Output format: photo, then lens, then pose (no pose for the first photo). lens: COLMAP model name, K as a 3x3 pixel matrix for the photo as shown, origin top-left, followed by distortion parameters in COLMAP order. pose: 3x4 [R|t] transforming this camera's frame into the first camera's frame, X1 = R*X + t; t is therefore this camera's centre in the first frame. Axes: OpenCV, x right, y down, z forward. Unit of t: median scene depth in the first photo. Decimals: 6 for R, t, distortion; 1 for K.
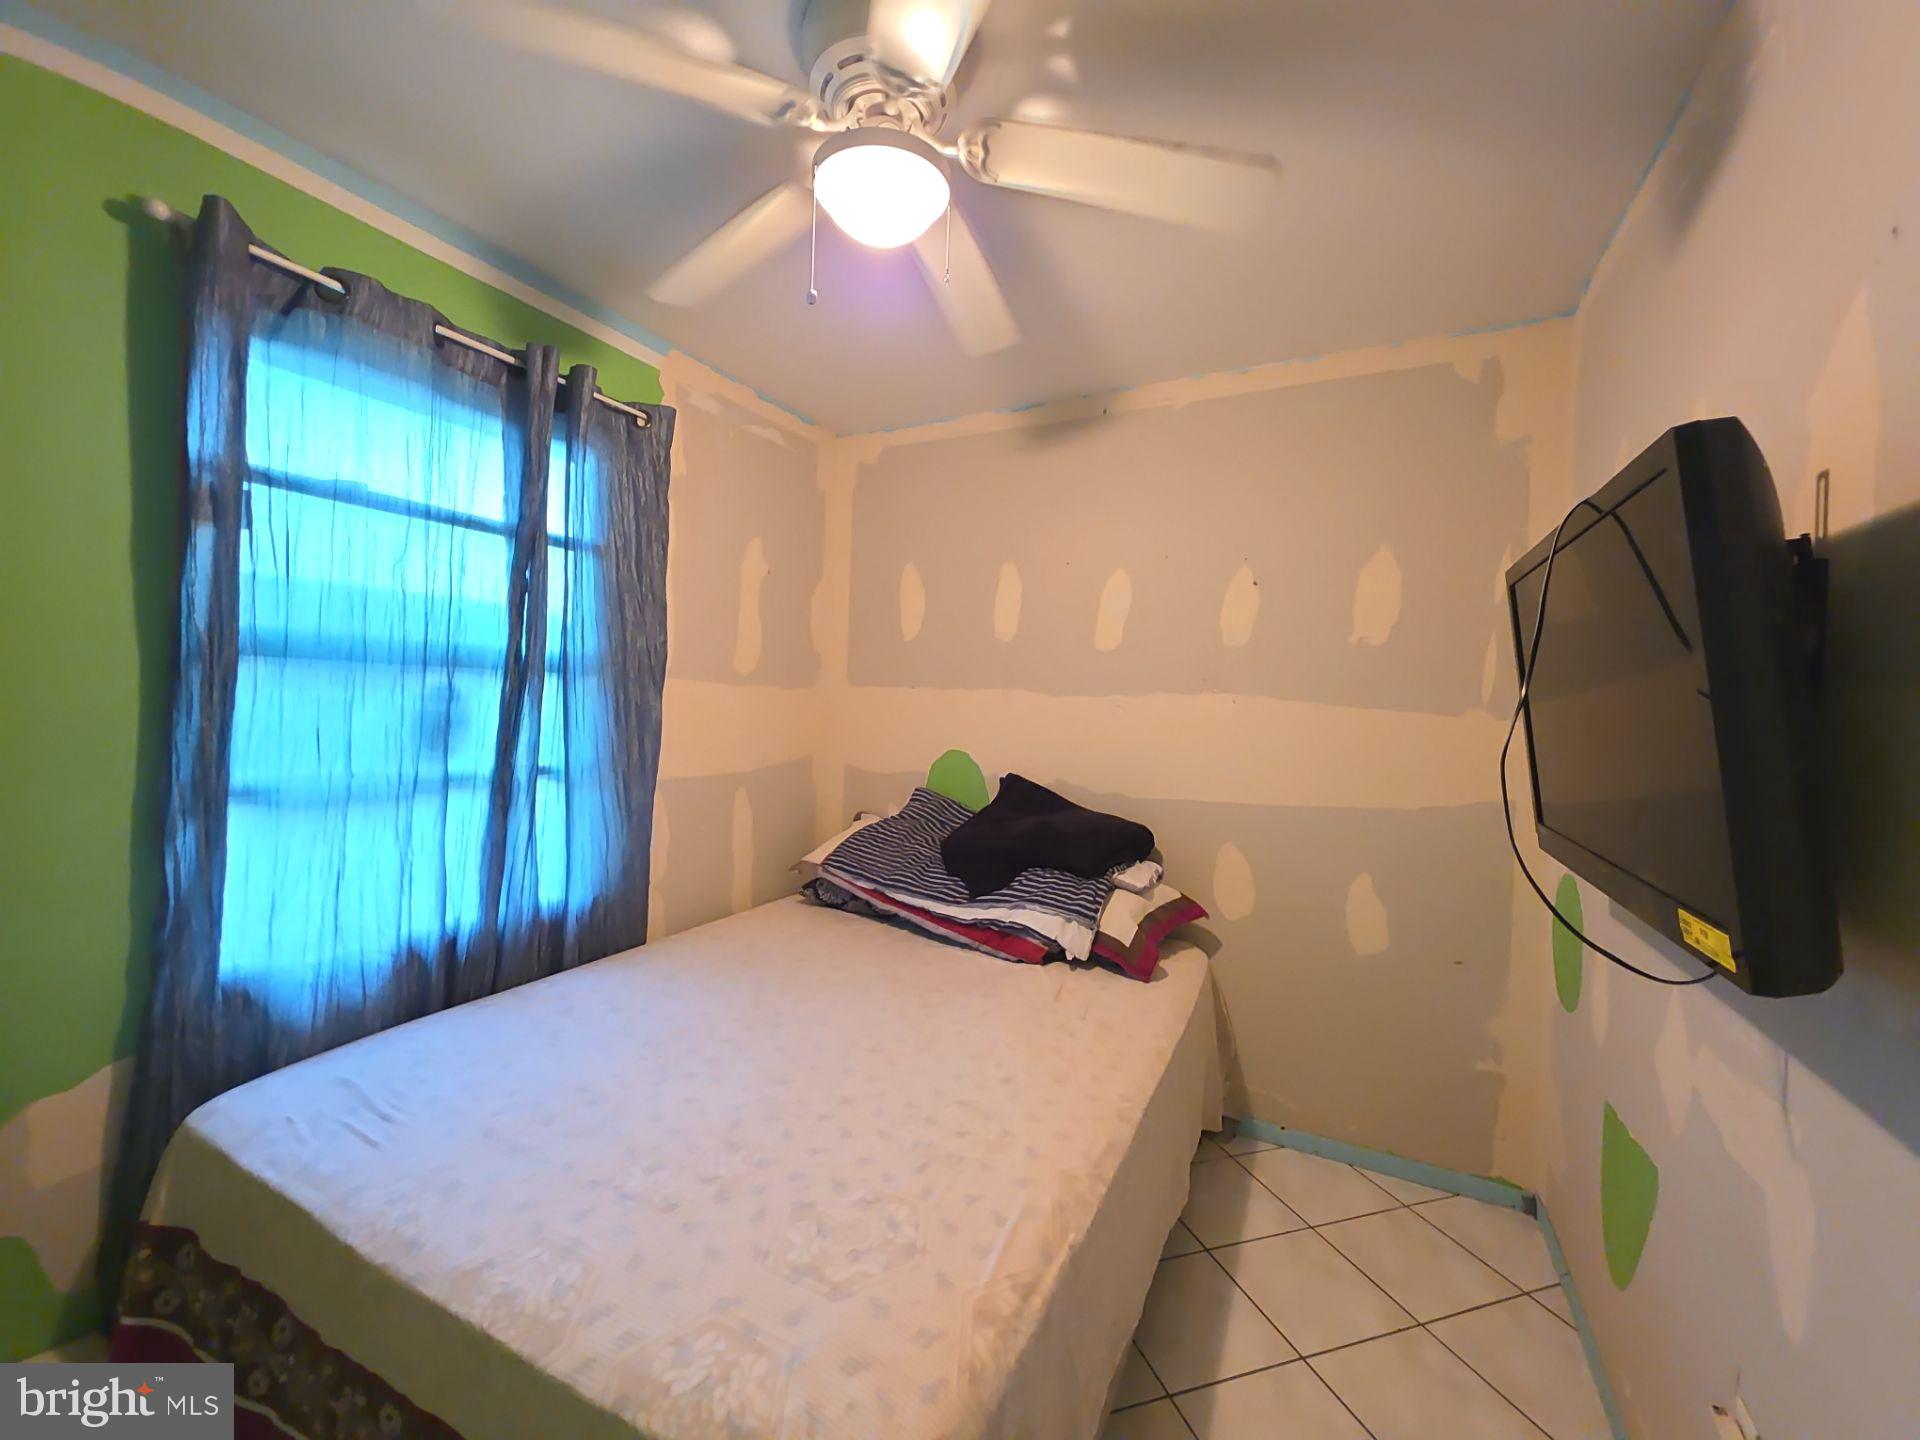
lens RADIAL K [[751.6, 0, 954.6], [0, 751.6, 709.0], [0, 0, 1]] dist [0.001363, -0.000671]
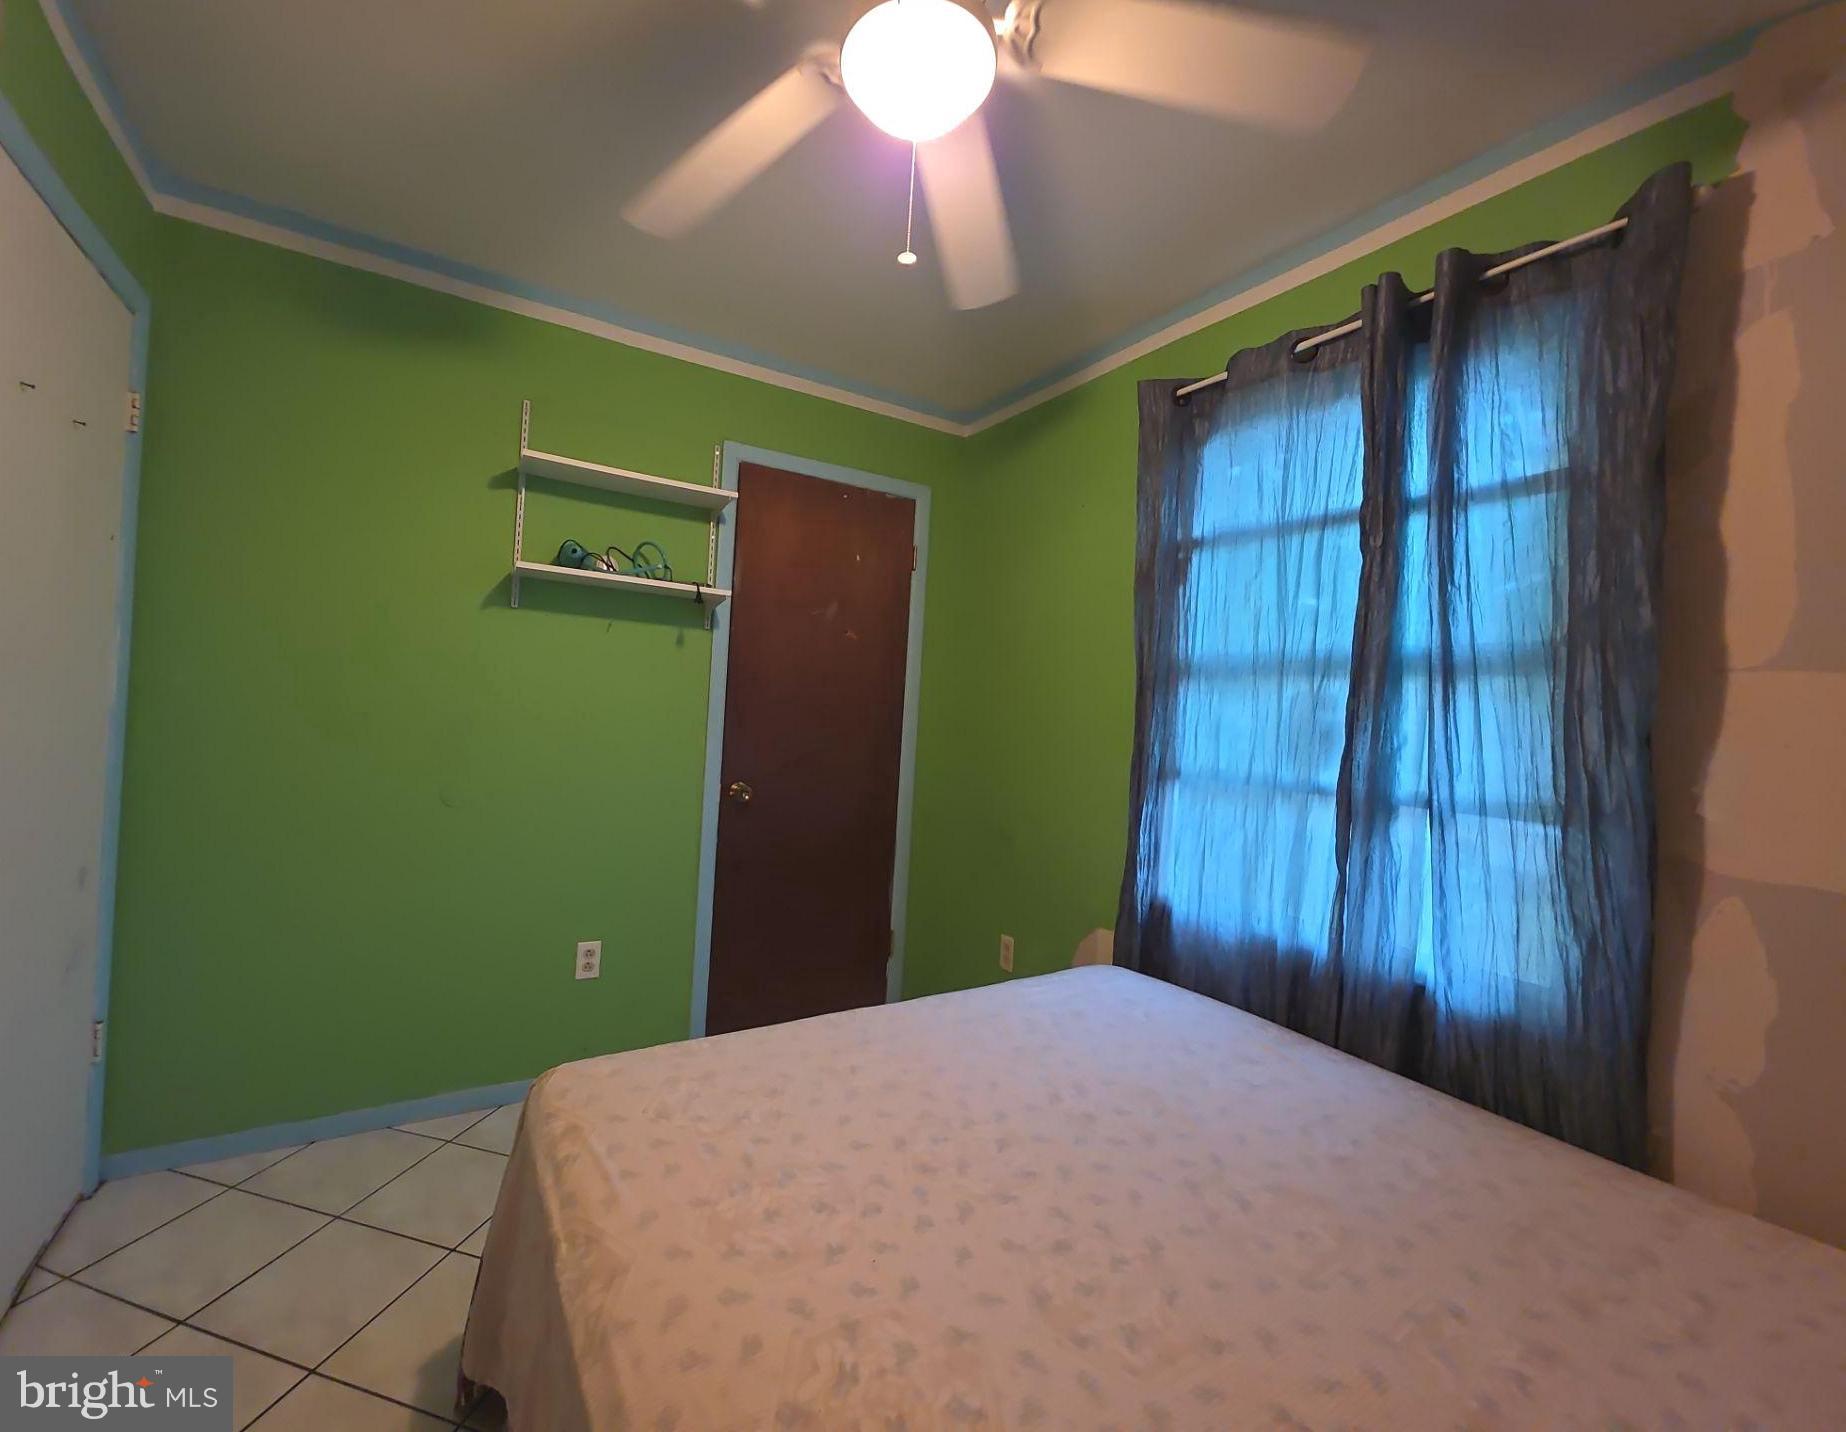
lens RADIAL K [[794.5, 0, 923.0], [0, 794.5, 716.0], [0, 0, 1]] dist [-0.000930, -0.000050]
pose [[-0.516324, -0.051992, -0.854814, 0.598182], [-0.077044, 0.996928, -0.014099, 0.065604], [0.852921, 0.058578, -0.518743, 1.425112]]
